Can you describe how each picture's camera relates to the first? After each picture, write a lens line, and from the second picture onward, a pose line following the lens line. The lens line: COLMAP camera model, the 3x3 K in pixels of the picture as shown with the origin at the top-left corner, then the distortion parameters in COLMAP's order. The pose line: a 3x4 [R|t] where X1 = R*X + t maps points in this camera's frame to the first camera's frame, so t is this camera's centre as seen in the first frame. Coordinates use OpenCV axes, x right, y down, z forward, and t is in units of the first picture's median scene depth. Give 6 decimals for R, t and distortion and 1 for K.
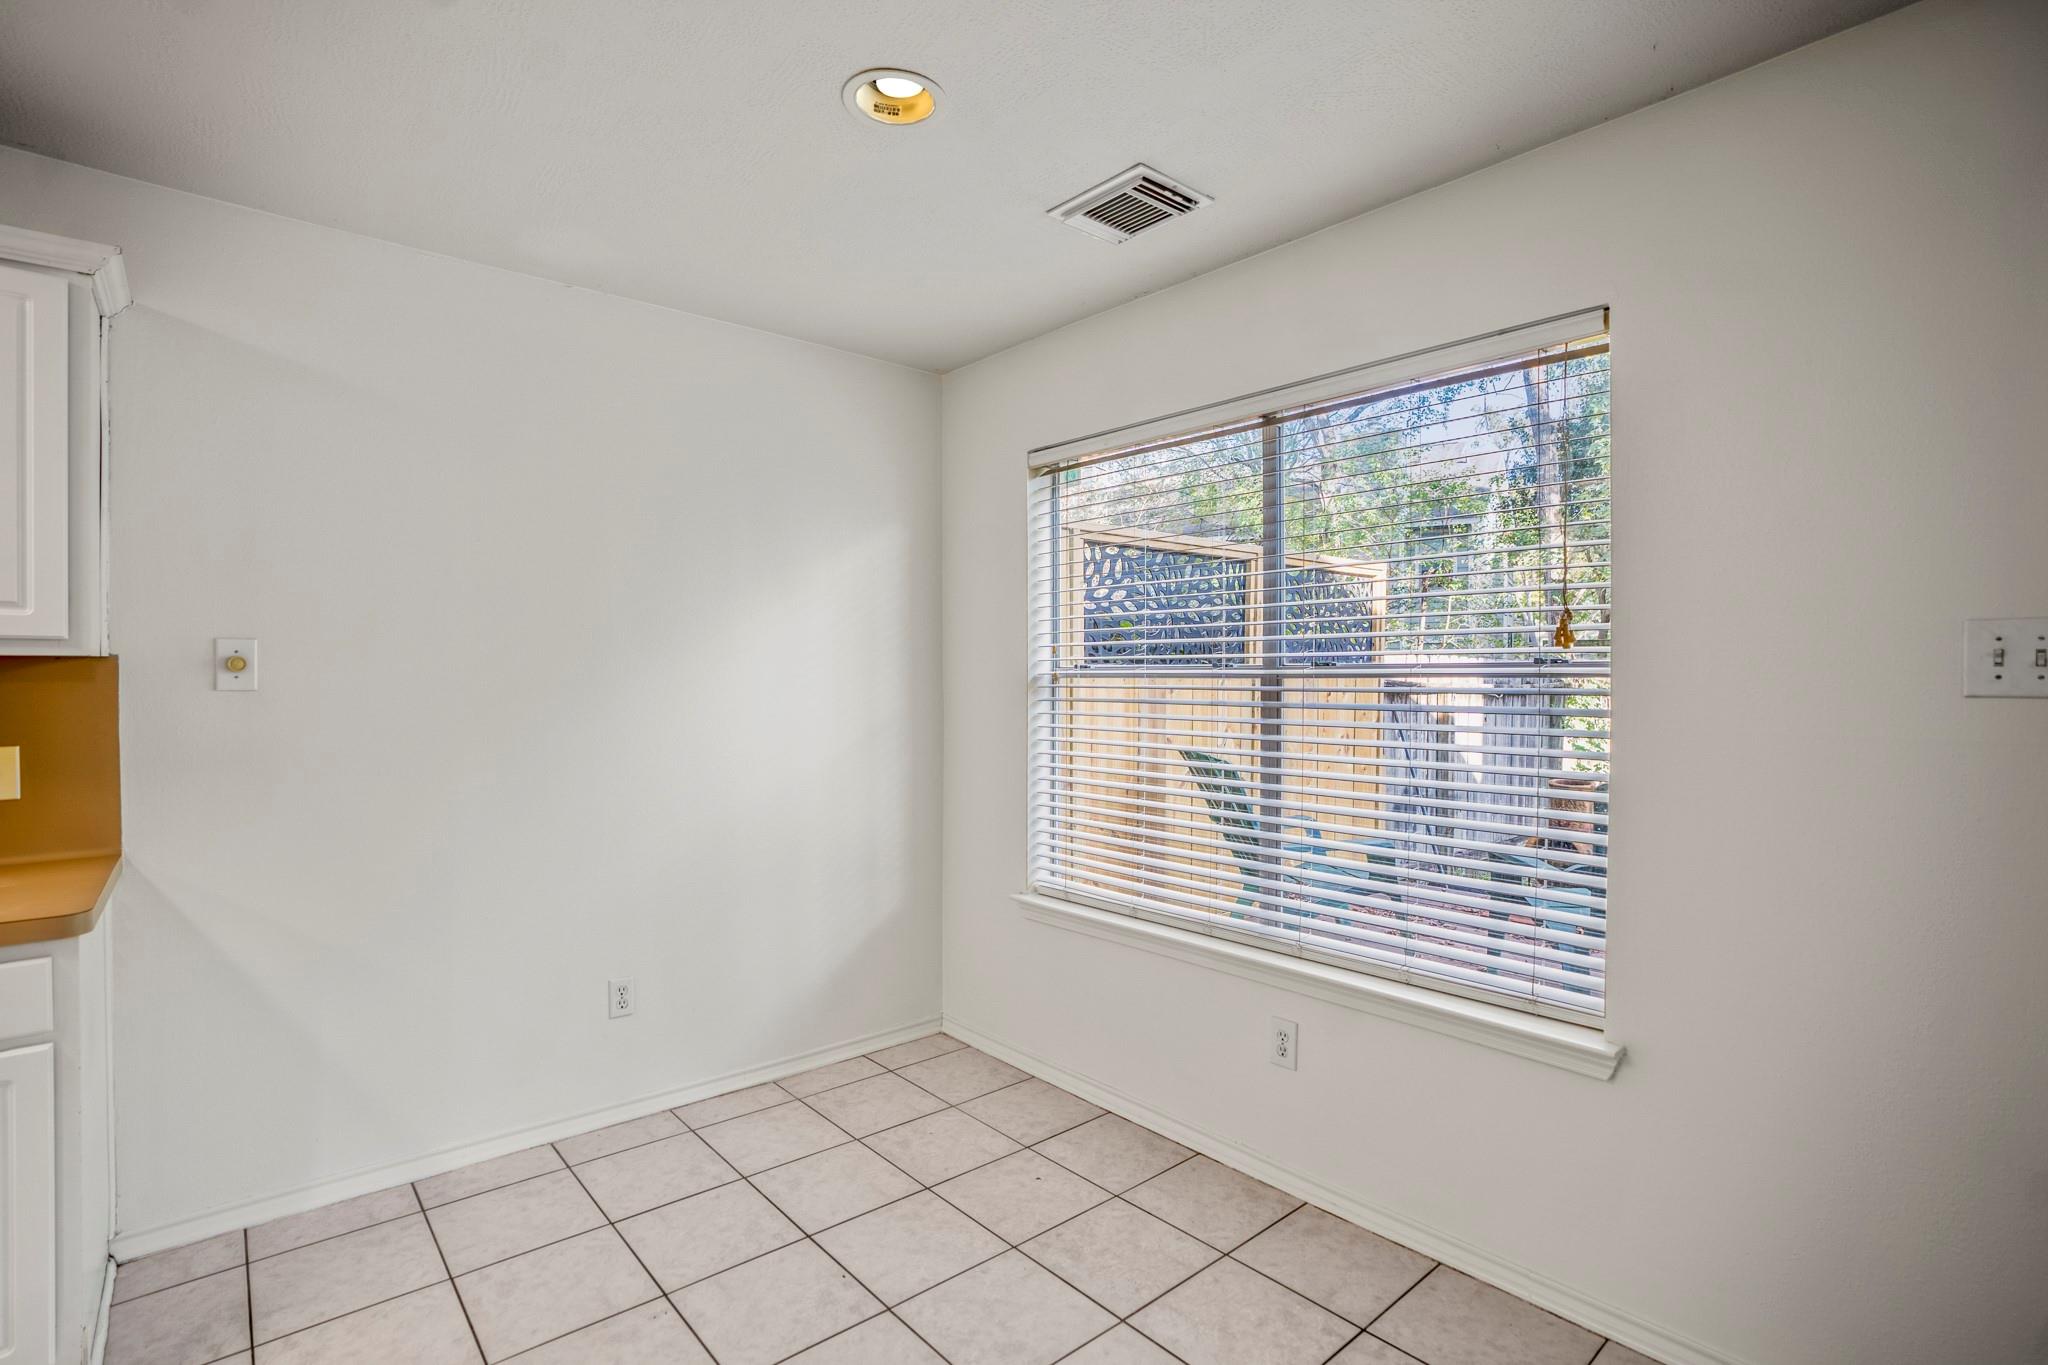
lens RADIAL K [[964.9, 0, 1013.7], [0, 964.9, 682.3], [0, 0, 1]] dist [-0.066710, 0.021620]
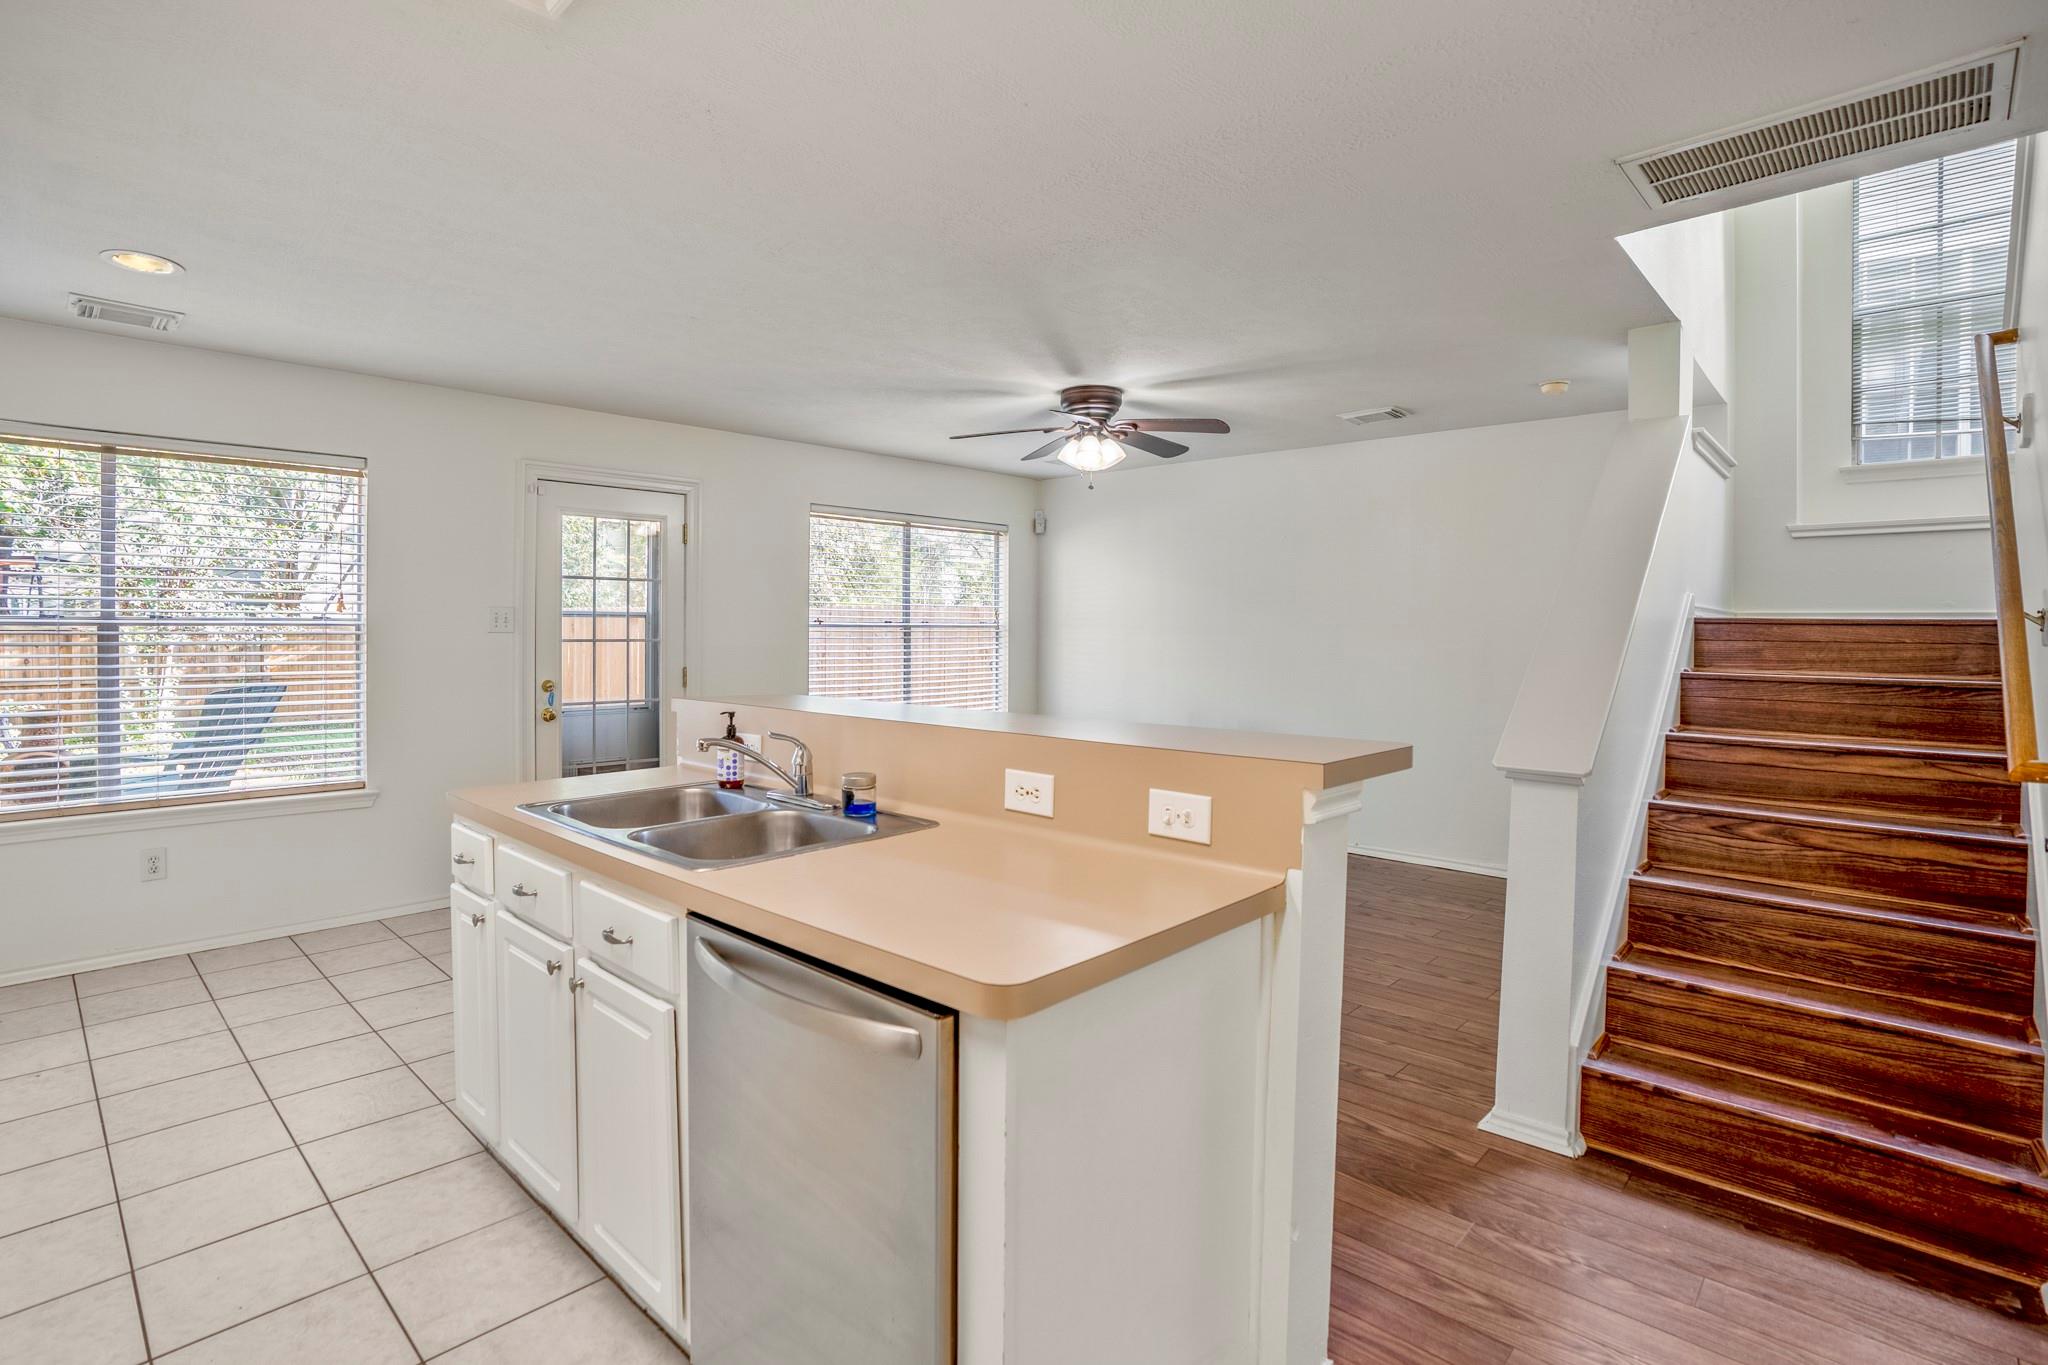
lens RADIAL K [[974.0, 0, 1019.0], [0, 974.0, 665.5], [0, 0, 1]] dist [-0.067252, 0.027846]
pose [[-0.103842, -0.035782, 0.993950, -1.269742], [0.003019, 0.999337, 0.036291, 0.008203], [-0.994589, 0.006770, -0.103665, -0.218115]]
